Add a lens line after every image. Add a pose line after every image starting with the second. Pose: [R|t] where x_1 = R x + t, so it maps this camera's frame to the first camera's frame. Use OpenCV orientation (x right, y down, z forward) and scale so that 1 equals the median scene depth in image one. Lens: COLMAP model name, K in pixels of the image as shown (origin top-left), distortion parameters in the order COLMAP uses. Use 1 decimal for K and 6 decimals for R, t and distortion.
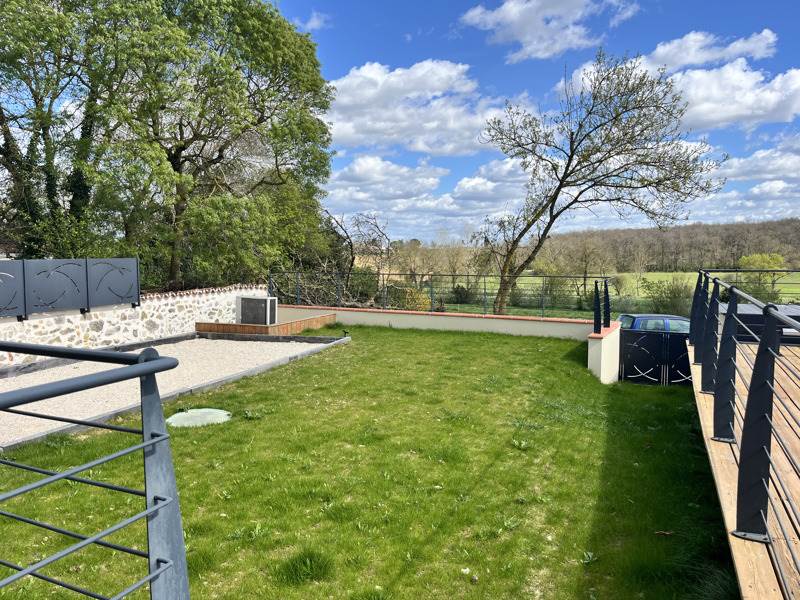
lens RADIAL K [[645.2, 0, 400.0], [0, 645.2, 300.0], [0, 0, 1]] dist [0.084070, -0.136803]
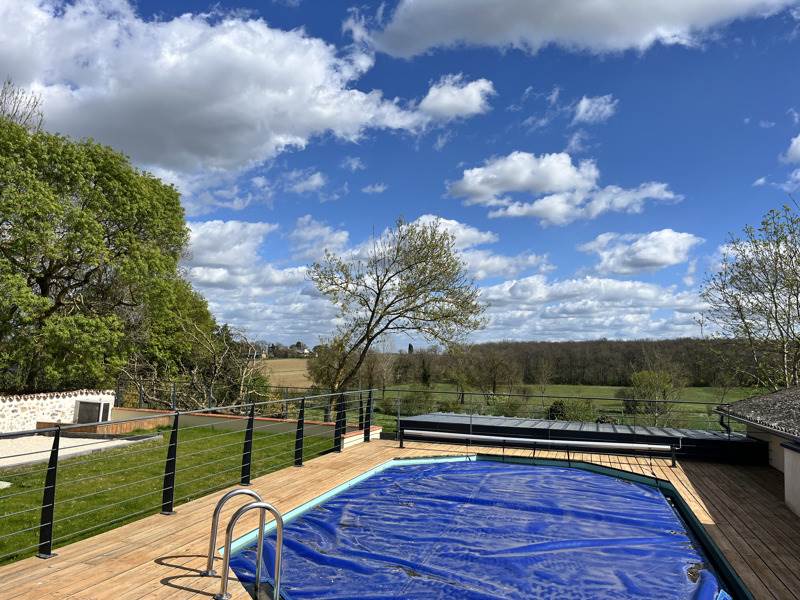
lens RADIAL K [[645.2, 0, 400.0], [0, 645.2, 300.0], [0, 0, 1]] dist [0.084070, -0.136803]
pose [[0.993101, 0.041047, 0.109848, 0.185720], [-0.022681, 0.986285, -0.163487, -0.004304], [-0.115052, 0.159868, 0.980411, -0.259114]]
